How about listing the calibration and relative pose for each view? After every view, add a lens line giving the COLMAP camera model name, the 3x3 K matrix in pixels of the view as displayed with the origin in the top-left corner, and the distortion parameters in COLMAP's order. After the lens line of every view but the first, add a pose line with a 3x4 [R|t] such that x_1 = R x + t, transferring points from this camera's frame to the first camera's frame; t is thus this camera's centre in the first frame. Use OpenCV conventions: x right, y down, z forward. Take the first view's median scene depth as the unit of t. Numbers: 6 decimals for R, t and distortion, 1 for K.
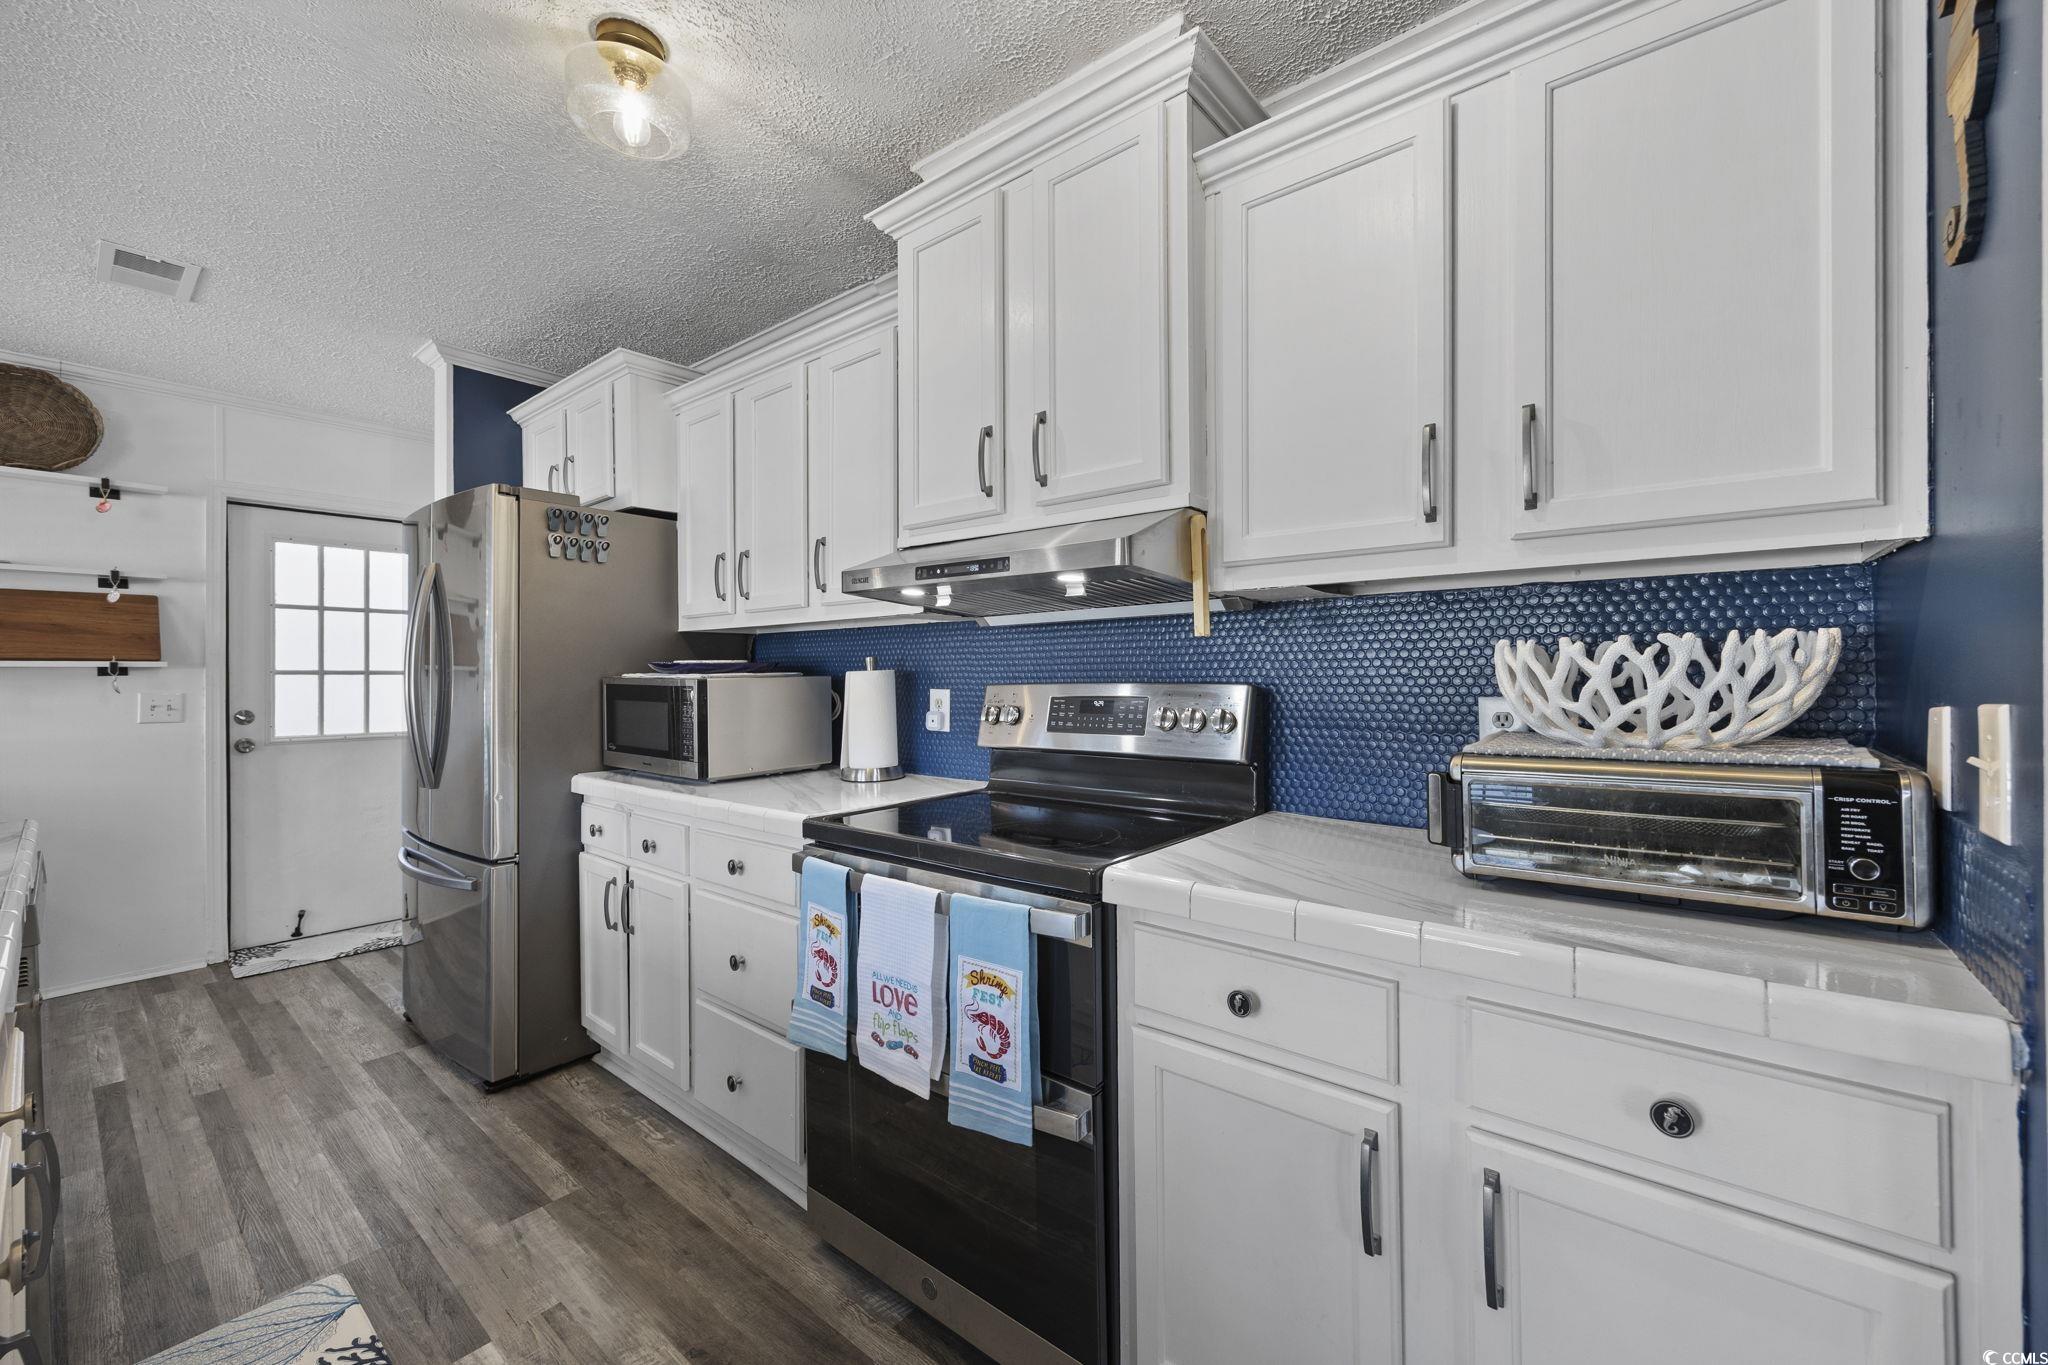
lens RADIAL K [[799.1, 0, 1030.0], [0, 799.1, 673.7], [0, 0, 1]] dist [-0.002571, 0.000640]
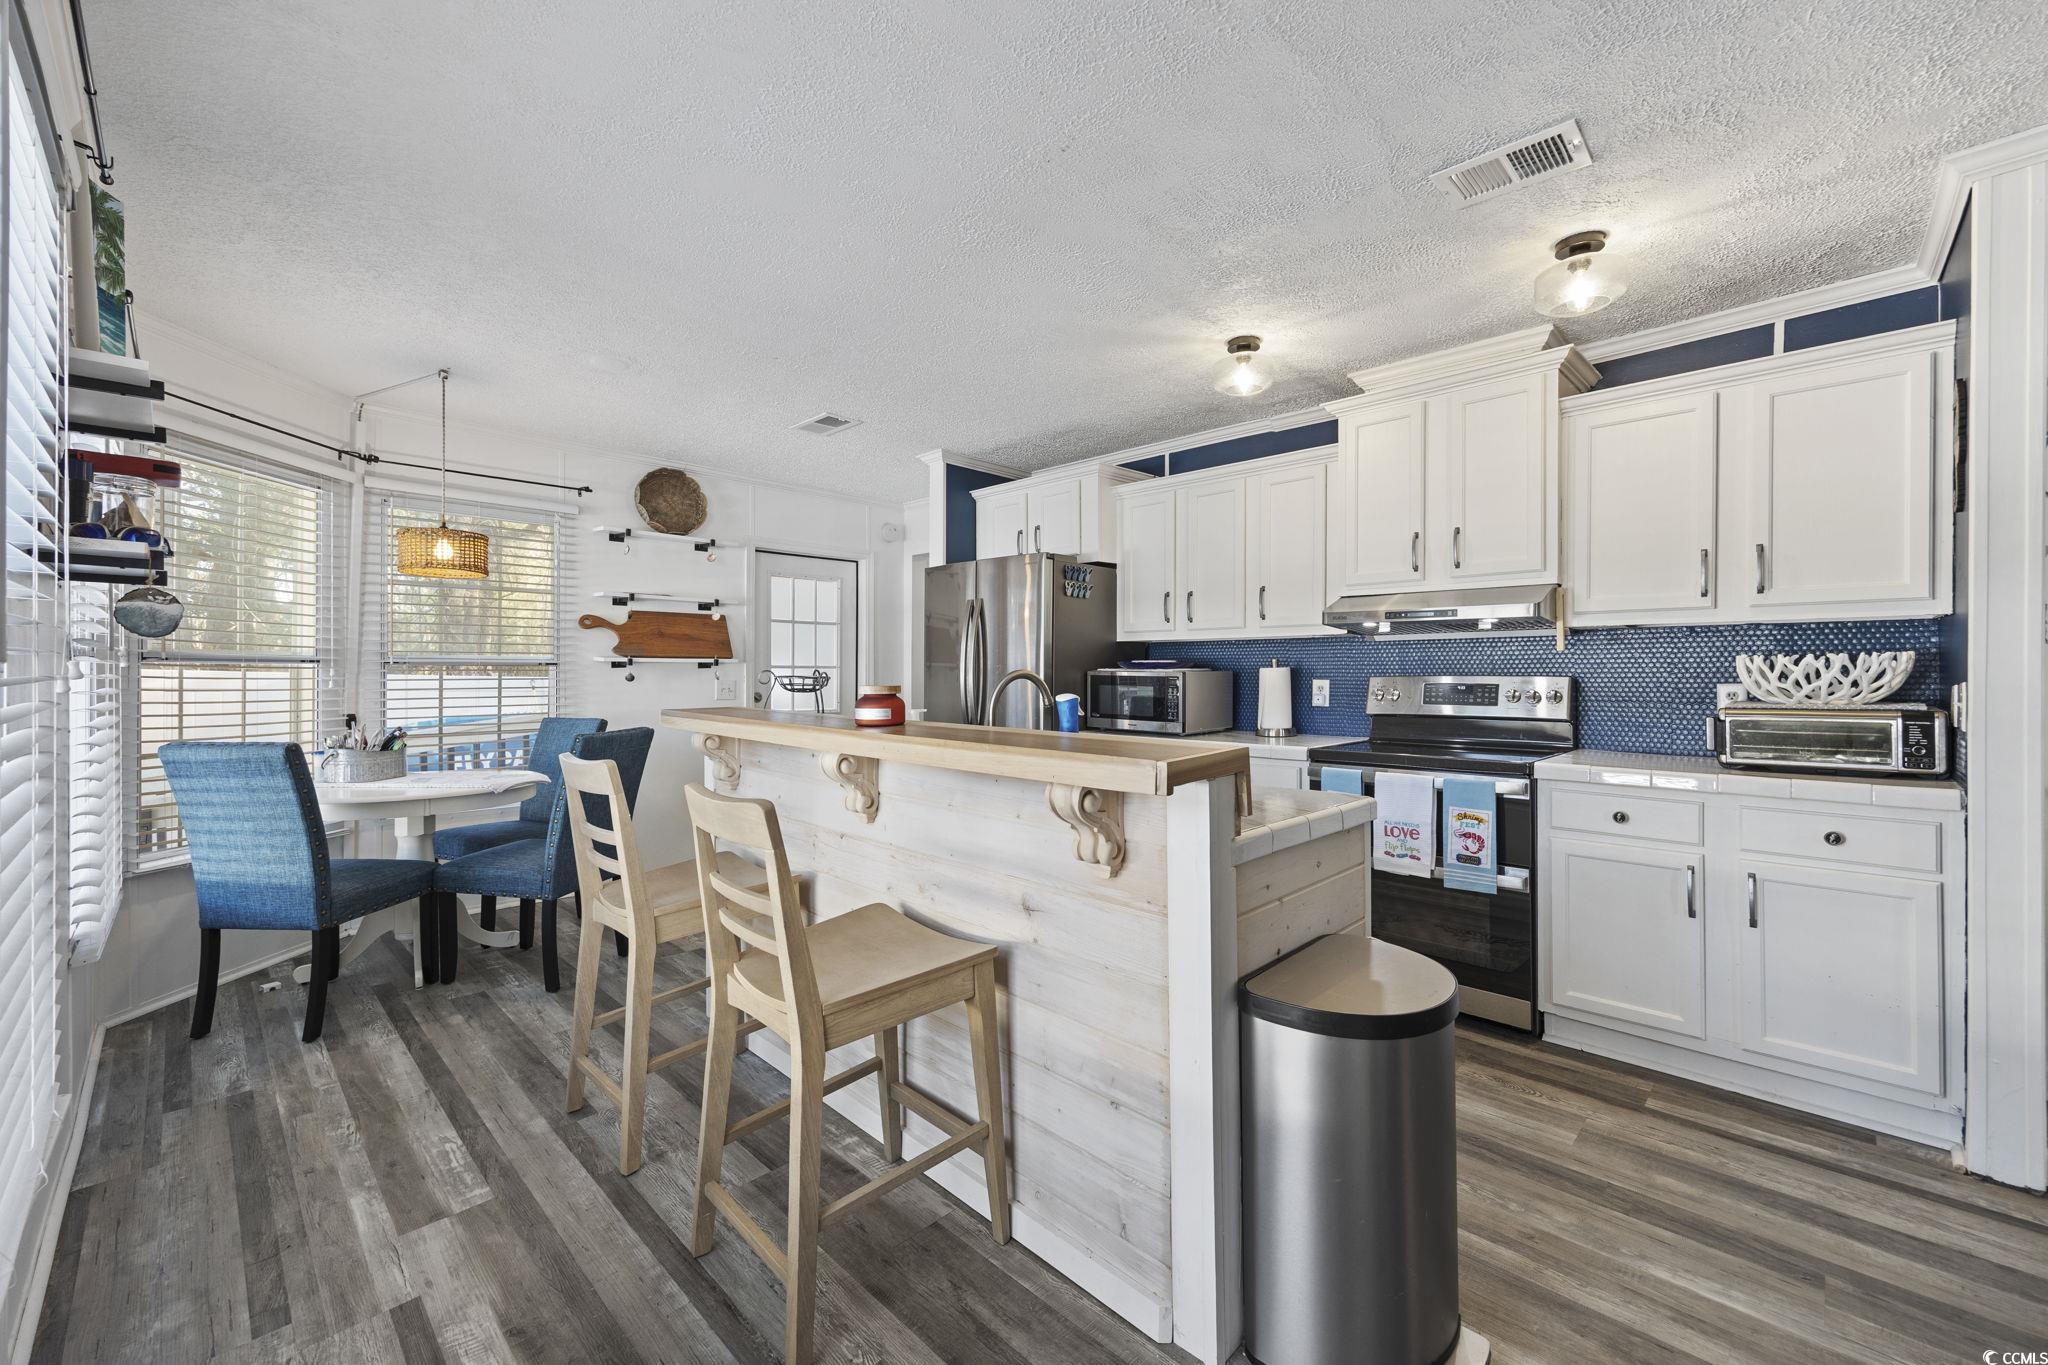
lens RADIAL K [[799.1, 0, 1030.4], [0, 799.1, 675.0], [0, 0, 1]] dist [-0.002571, 0.000640]
pose [[0.995149, 0.006311, -0.098177, -0.881165], [-0.005751, 0.999966, 0.005977, 0.007296], [0.098211, -0.005383, 0.995151, -1.048853]]
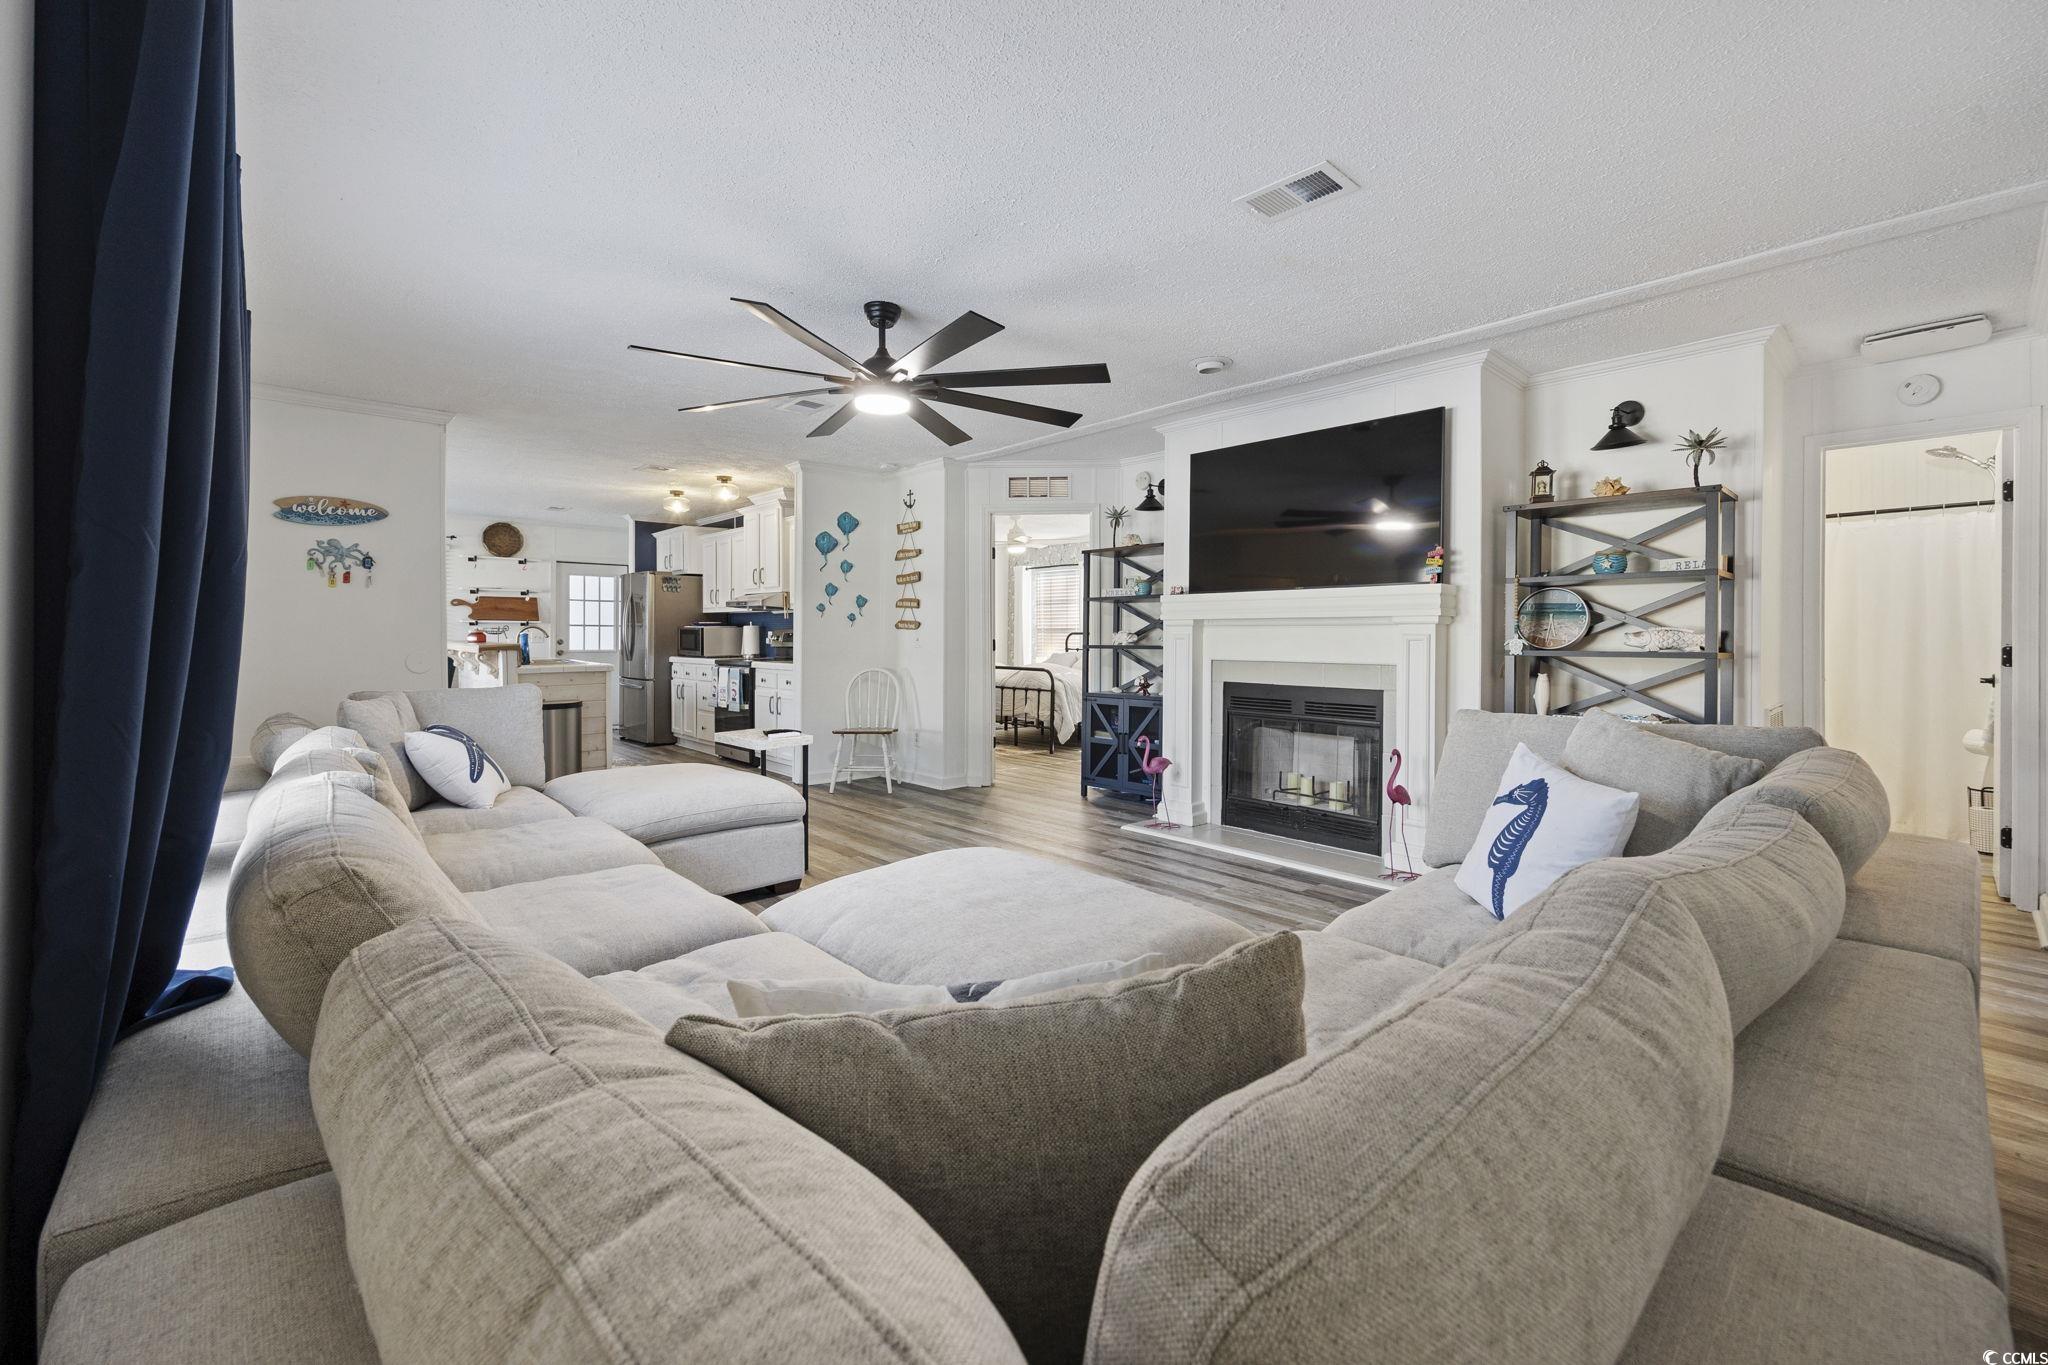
lens RADIAL K [[799.1, 0, 1002.5], [0, 799.1, 636.6], [0, 0, 1]] dist [-0.002571, 0.000640]
pose [[0.987001, 0.008558, -0.160486, 2.306405], [-0.007870, 0.999957, 0.004918, 0.029598], [0.160521, -0.003591, 0.987026, -3.575496]]
